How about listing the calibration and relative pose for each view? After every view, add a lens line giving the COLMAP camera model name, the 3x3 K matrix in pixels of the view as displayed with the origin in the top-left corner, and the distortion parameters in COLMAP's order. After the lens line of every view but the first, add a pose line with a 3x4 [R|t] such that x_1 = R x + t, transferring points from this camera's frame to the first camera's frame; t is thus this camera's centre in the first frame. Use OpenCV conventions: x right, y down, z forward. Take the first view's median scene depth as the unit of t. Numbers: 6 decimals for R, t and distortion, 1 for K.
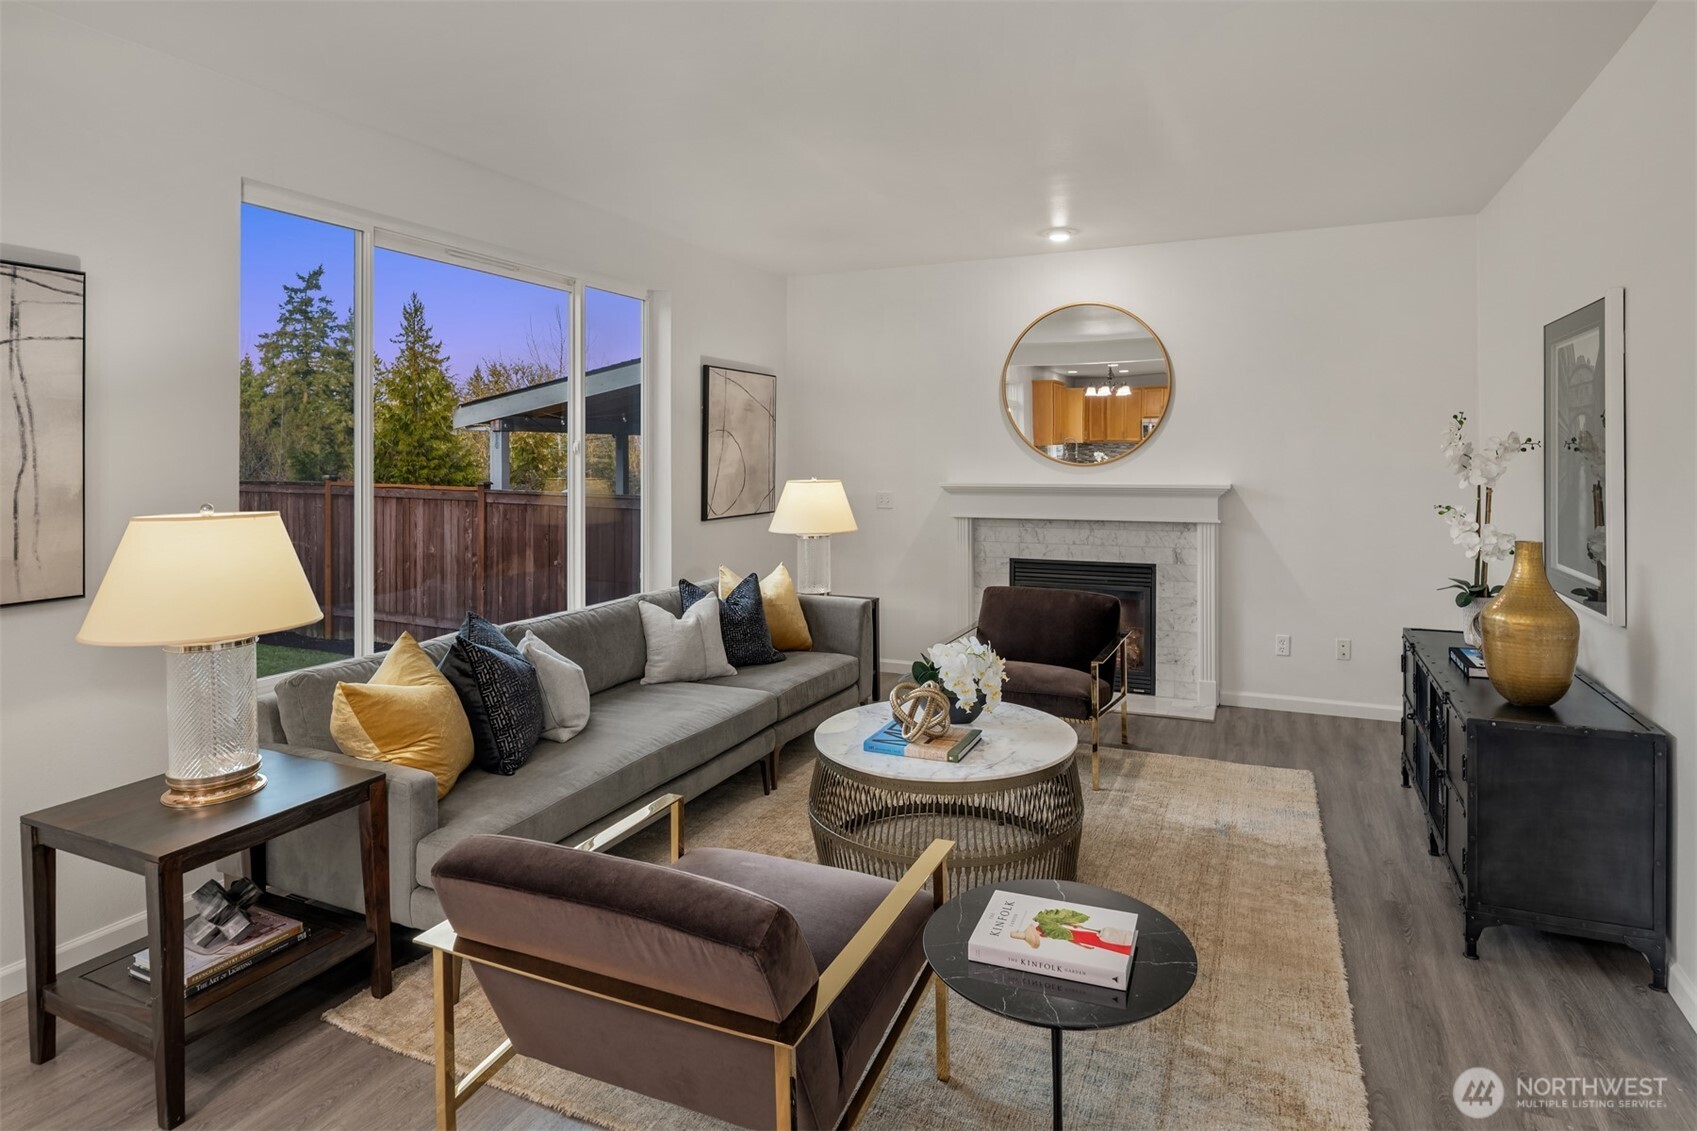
lens RADIAL K [[928.3, 0, 866.3], [0, 928.3, 449.3], [0, 0, 1]] dist [-0.004293, -0.004034]
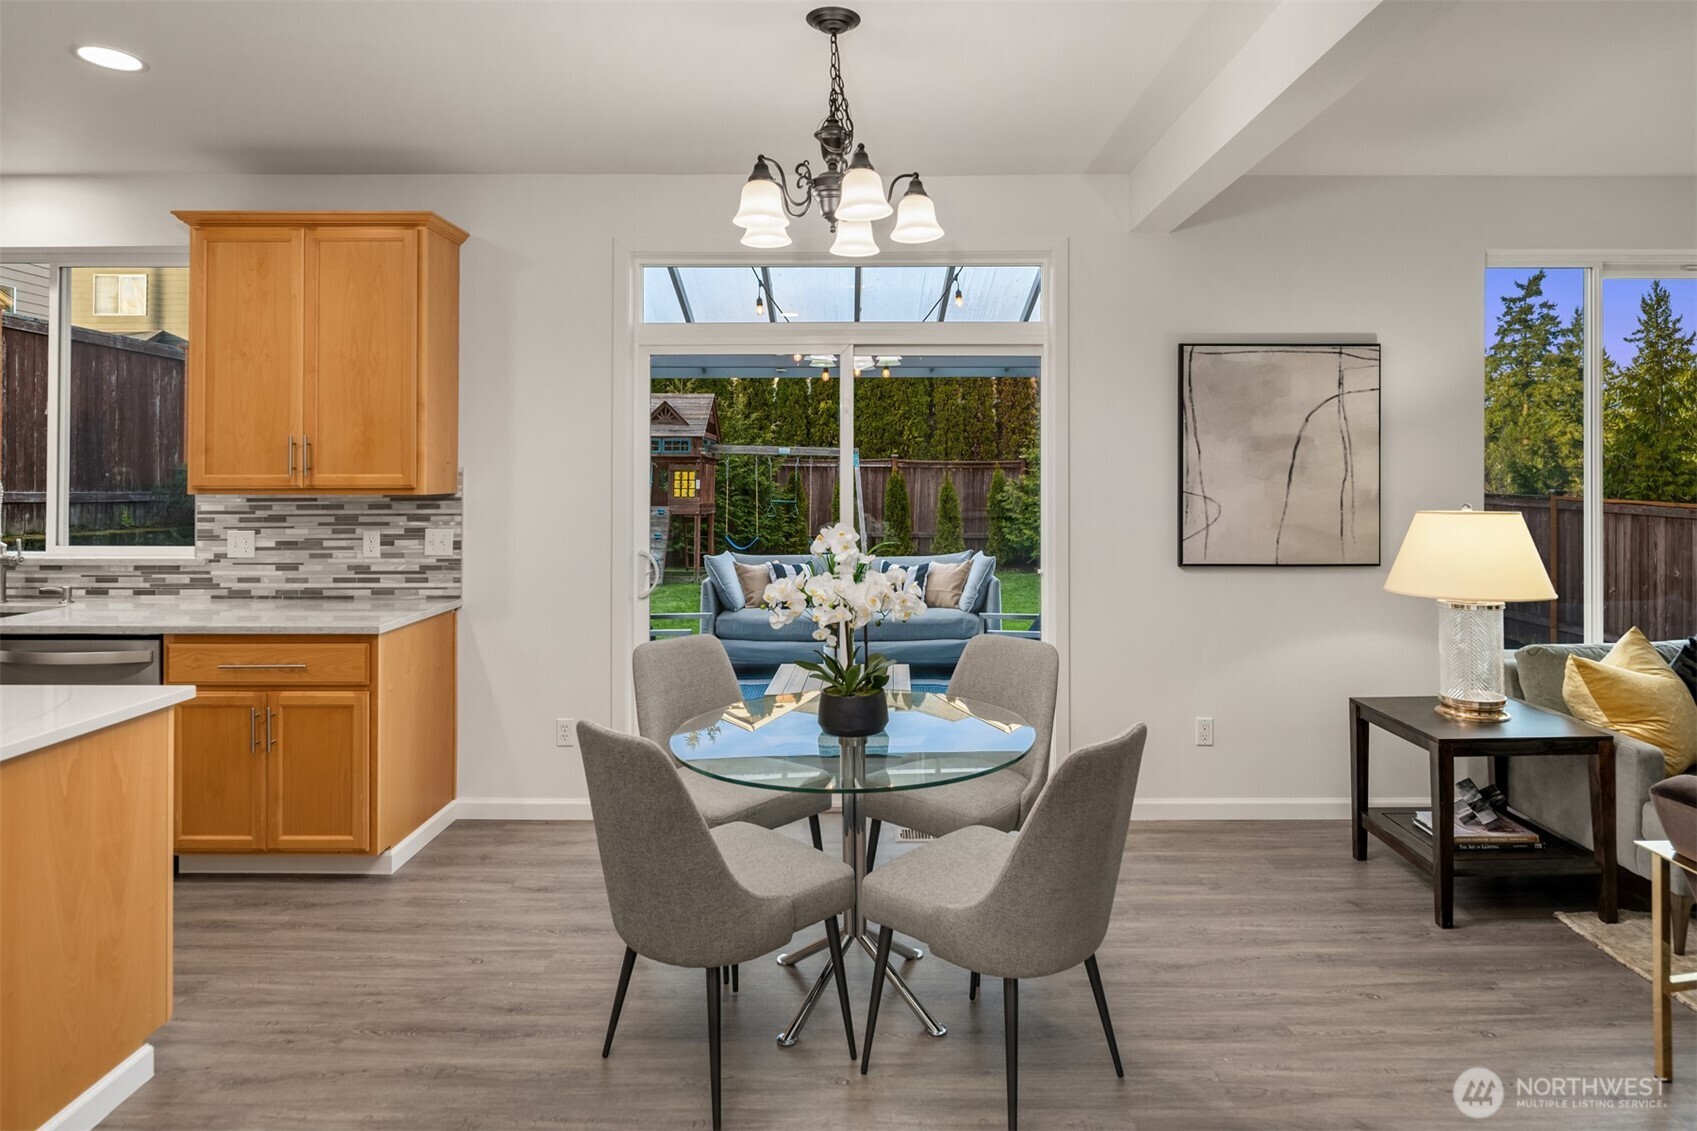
lens RADIAL K [[931.6, 0, 863.1], [0, 931.6, 474.2], [0, 0, 1]] dist [-0.001645, -0.007213]
pose [[0.396305, 0.002466, -0.918115, 0.178797], [0.007649, 0.999953, 0.005987, 0.000396], [0.918087, -0.009395, 0.396268, -0.329963]]
